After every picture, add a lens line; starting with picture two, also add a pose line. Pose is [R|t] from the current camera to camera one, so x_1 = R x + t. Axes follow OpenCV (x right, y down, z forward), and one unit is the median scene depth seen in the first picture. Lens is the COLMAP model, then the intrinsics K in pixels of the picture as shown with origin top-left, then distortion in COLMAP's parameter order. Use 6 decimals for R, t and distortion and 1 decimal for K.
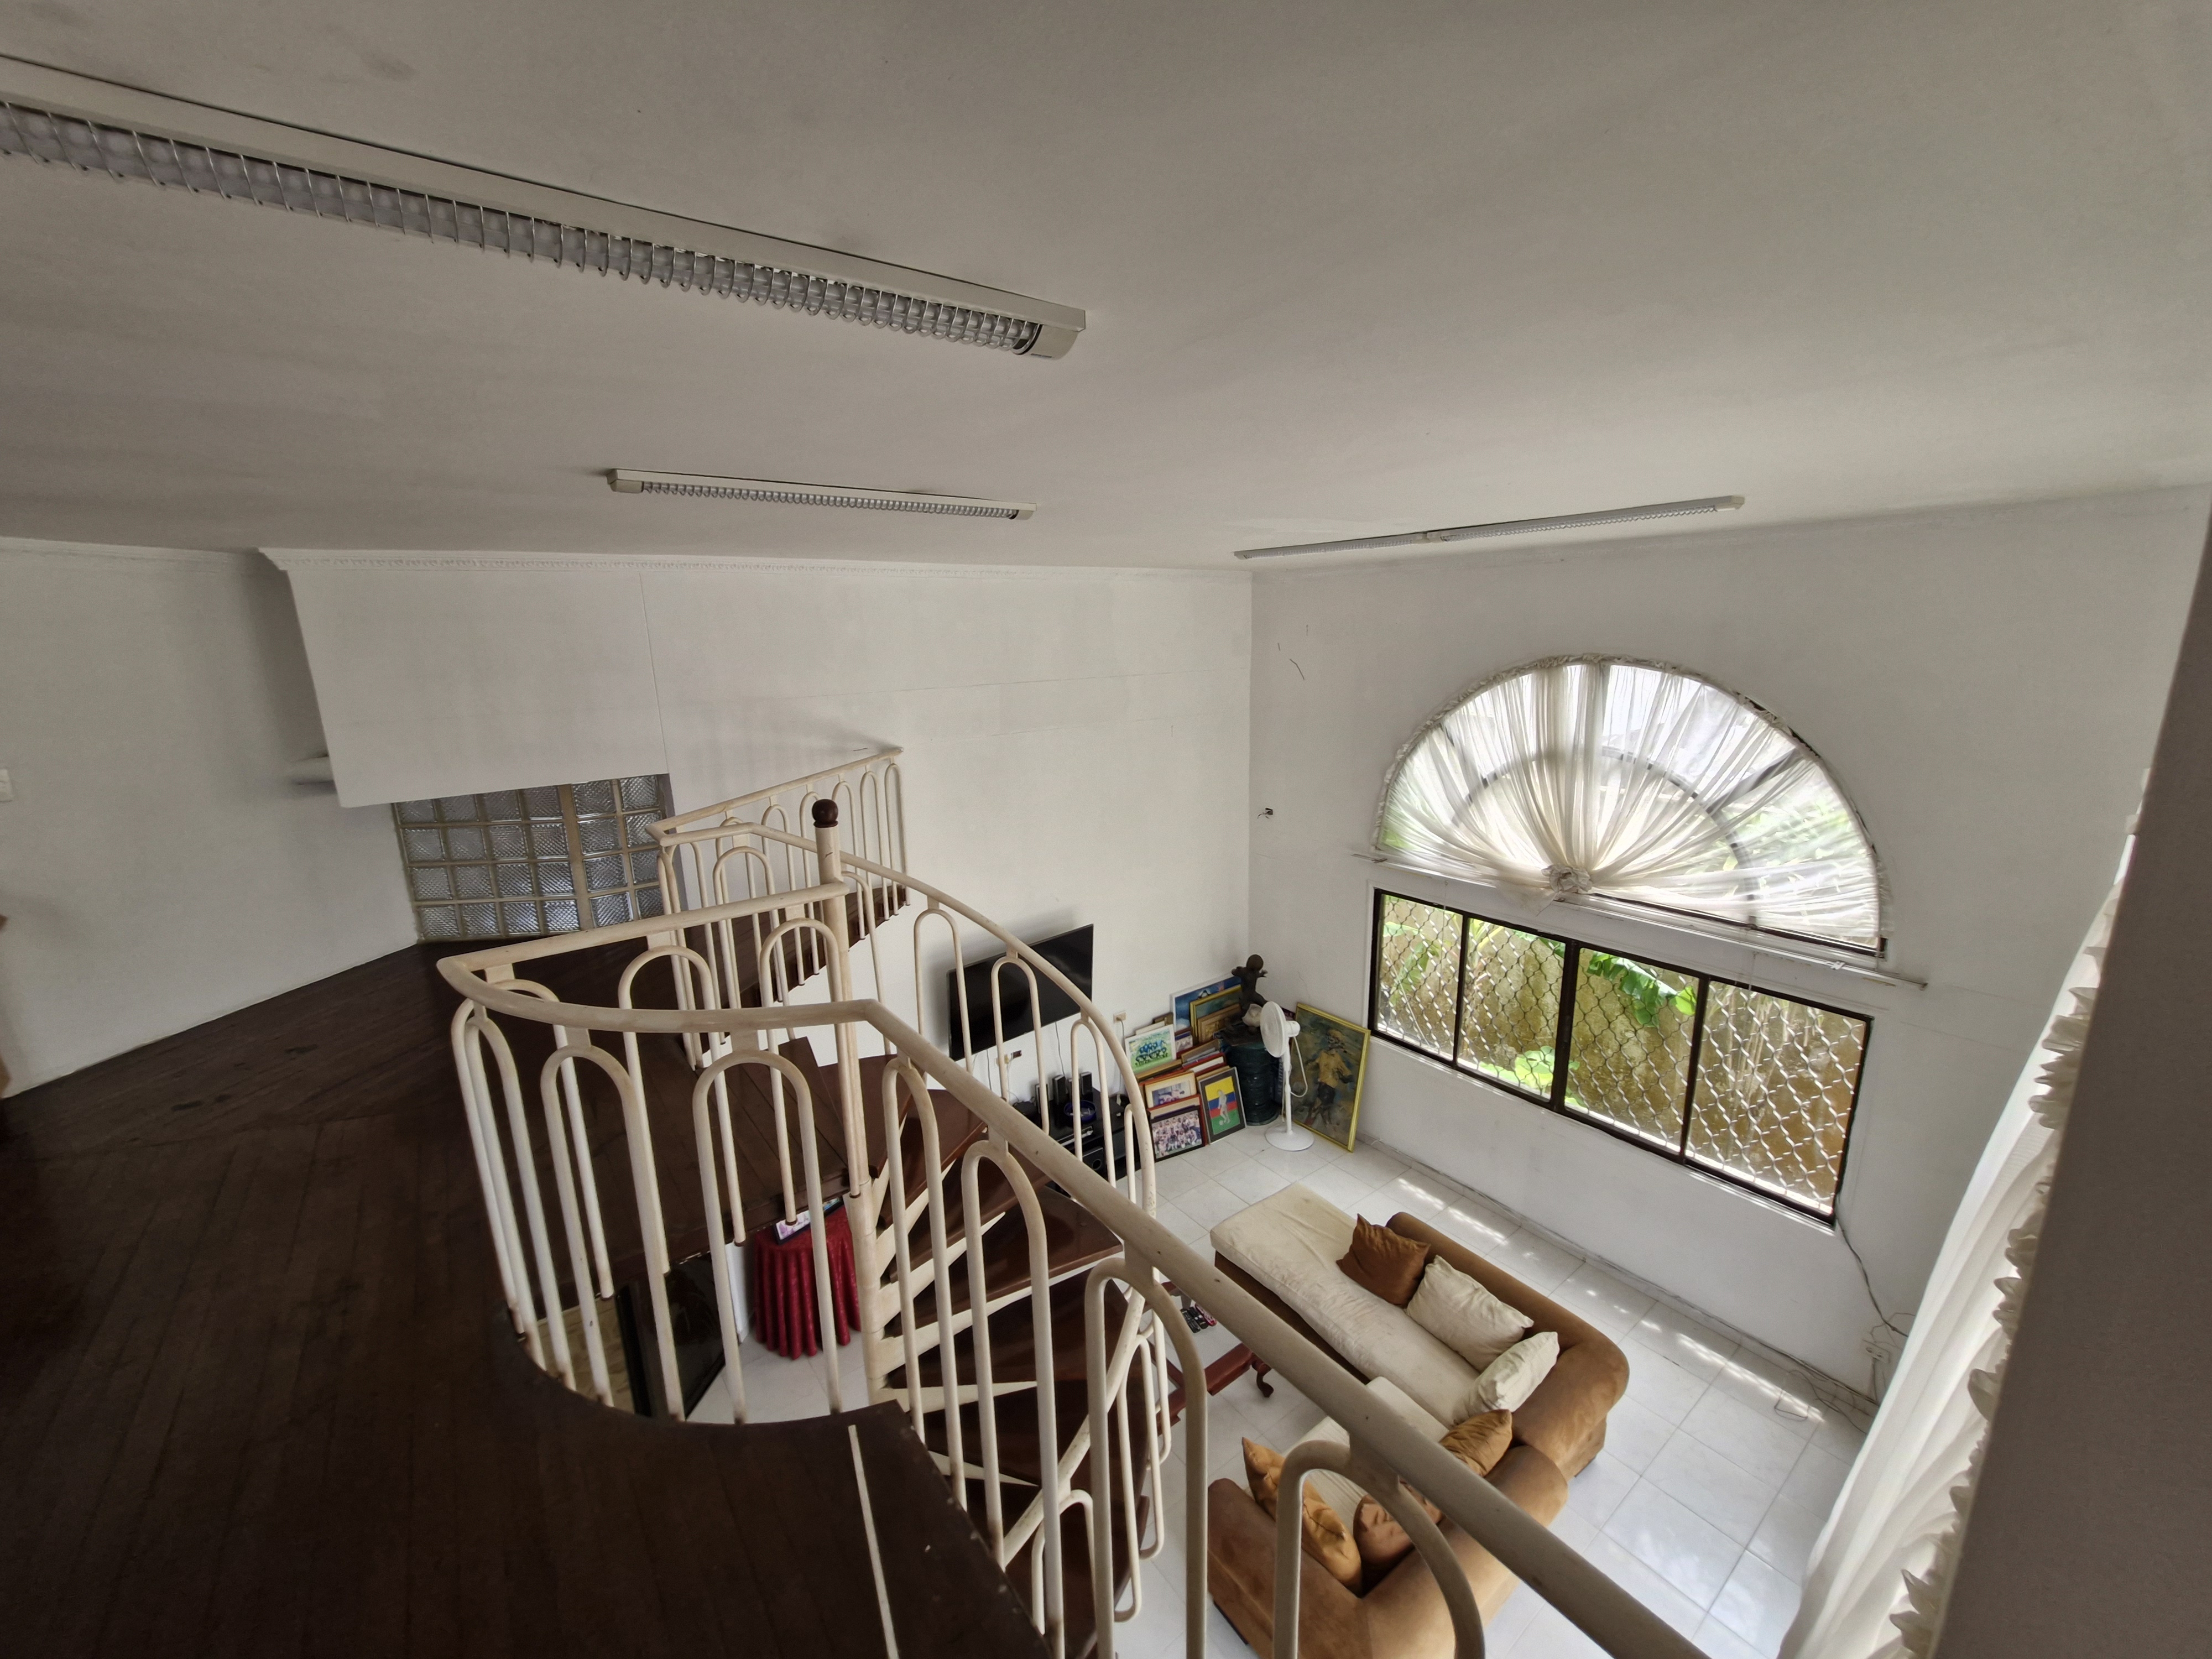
lens RADIAL K [[869.4, 0, 1106.0], [0, 869.4, 829.5], [0, 0, 1]] dist [0.019651, -0.000154]
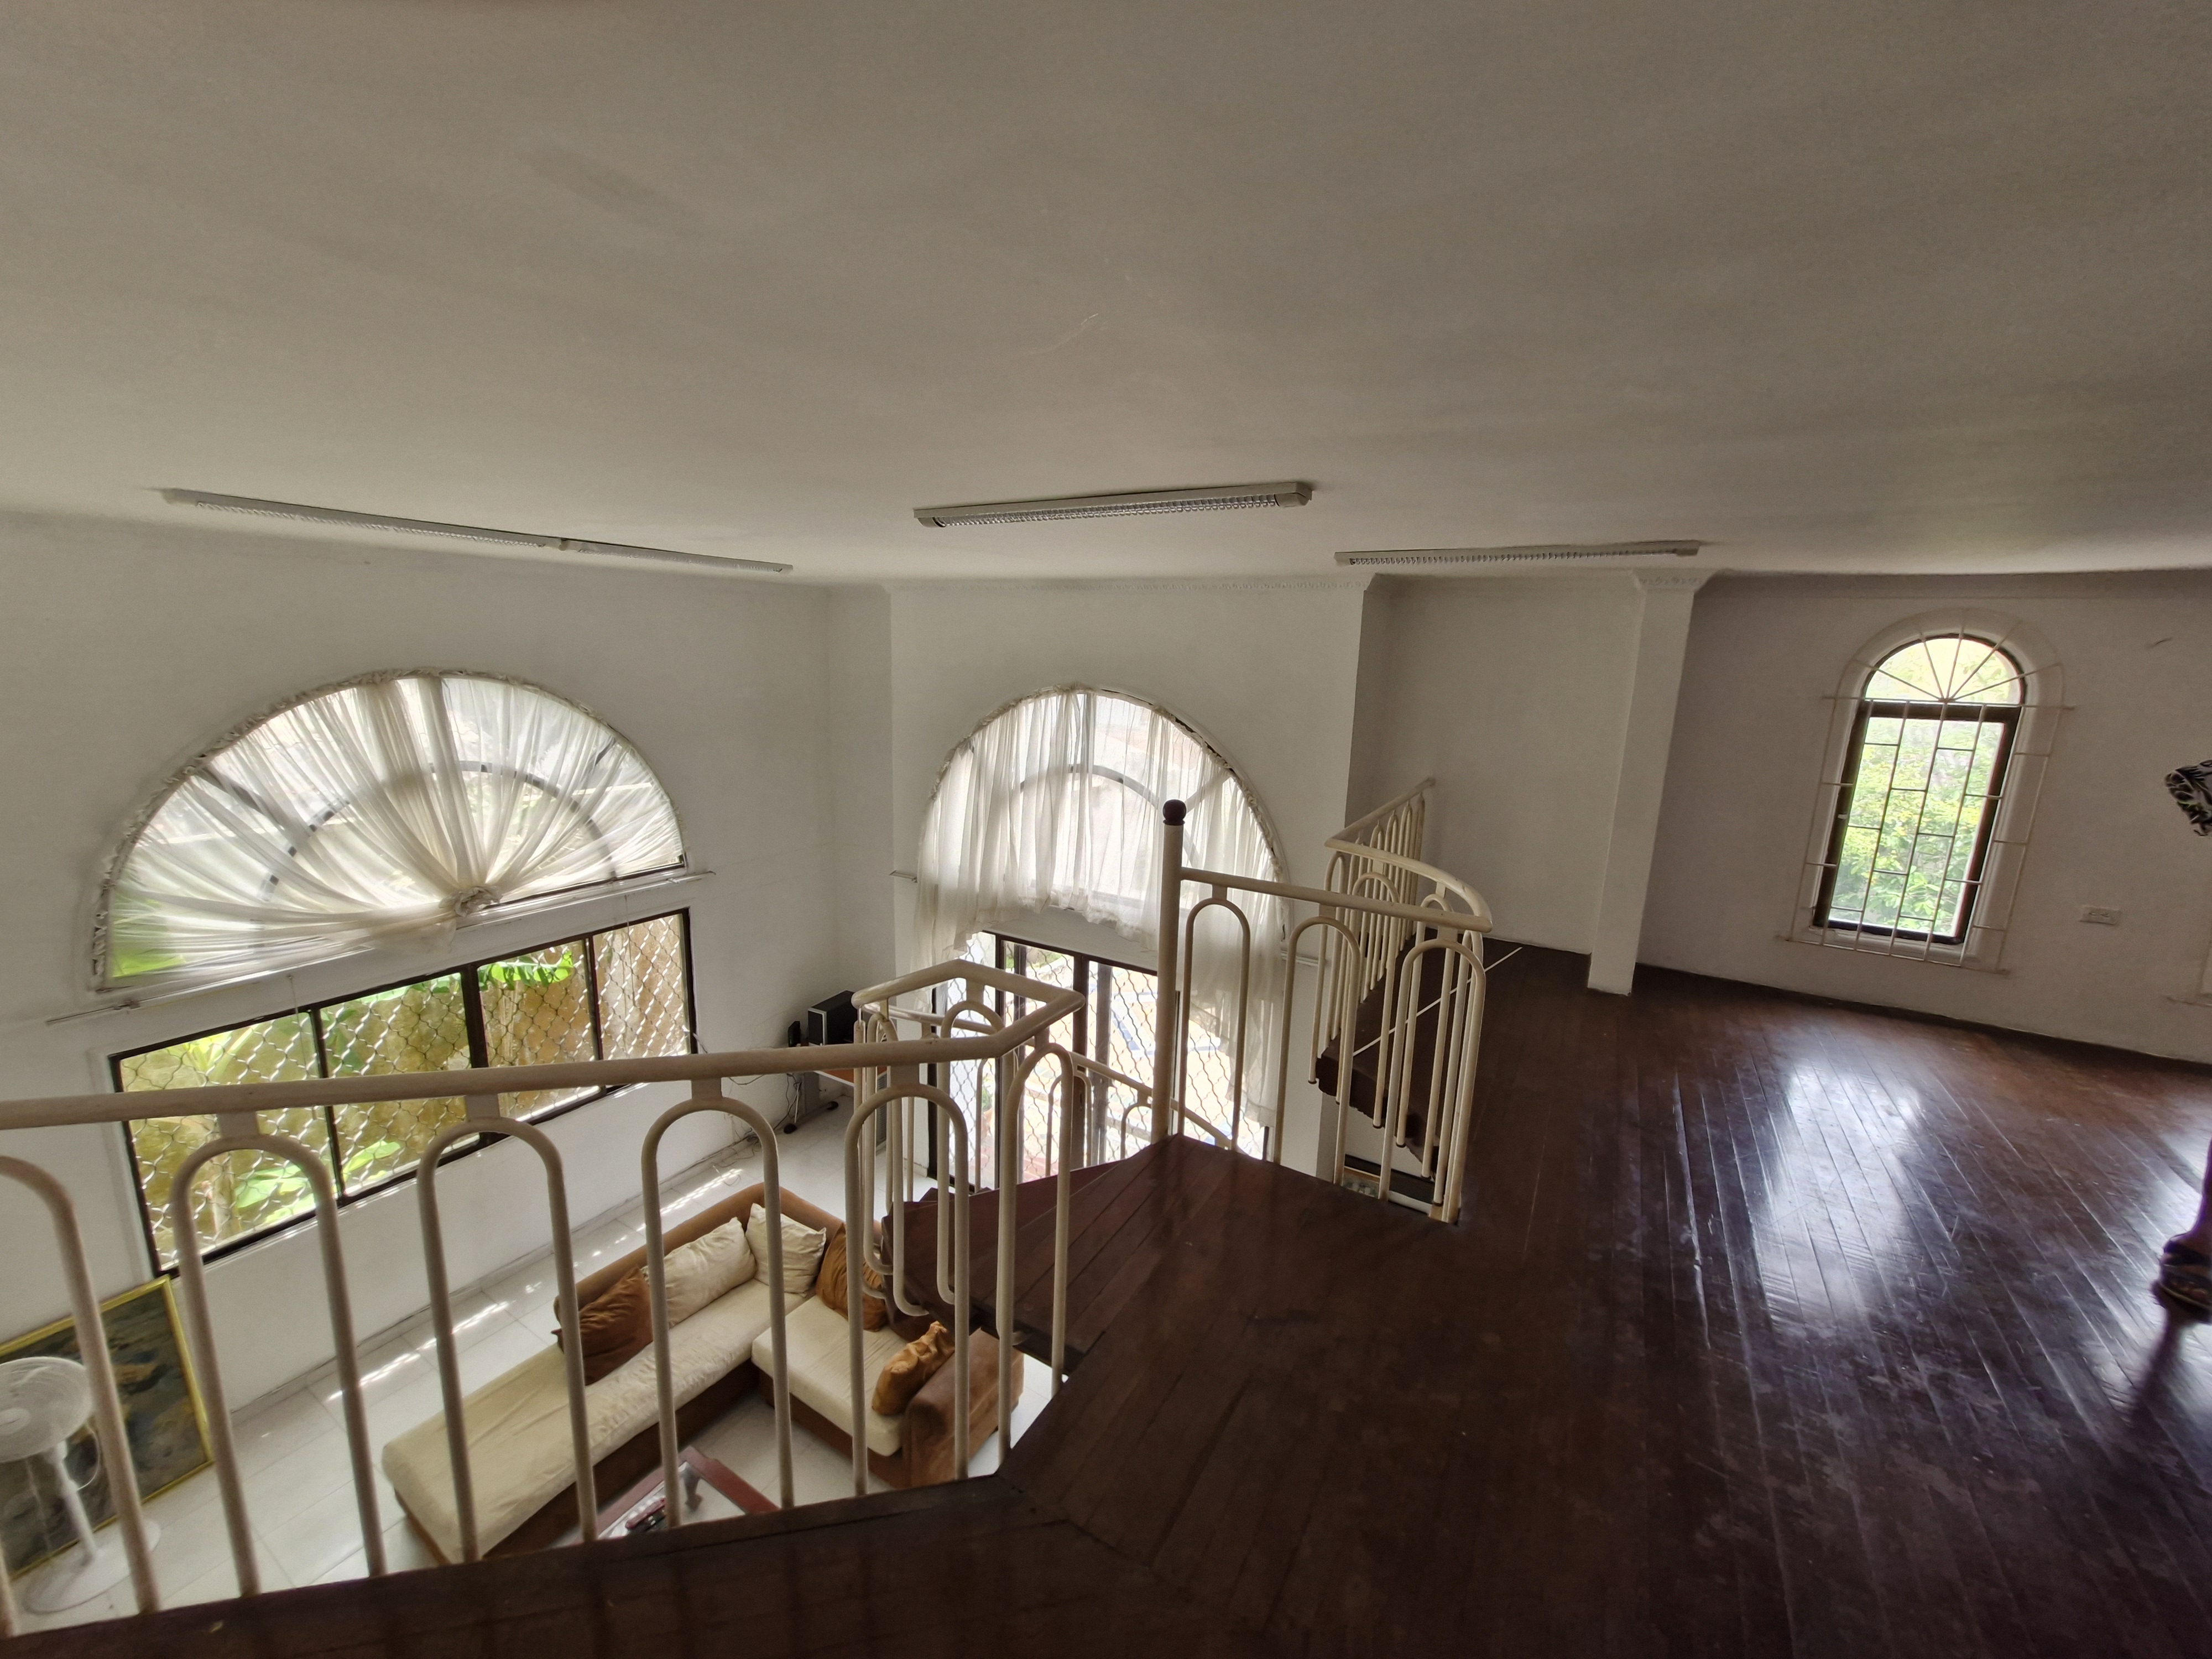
lens RADIAL K [[862.5, 0, 1092.9], [0, 862.5, 820.3], [0, 0, 1]] dist [-0.001762, -0.000255]
pose [[-0.377424, -0.159702, 0.912166, -0.588022], [0.189285, 0.950916, 0.244807, -0.131181], [-0.906489, 0.265055, -0.328669, 0.681644]]
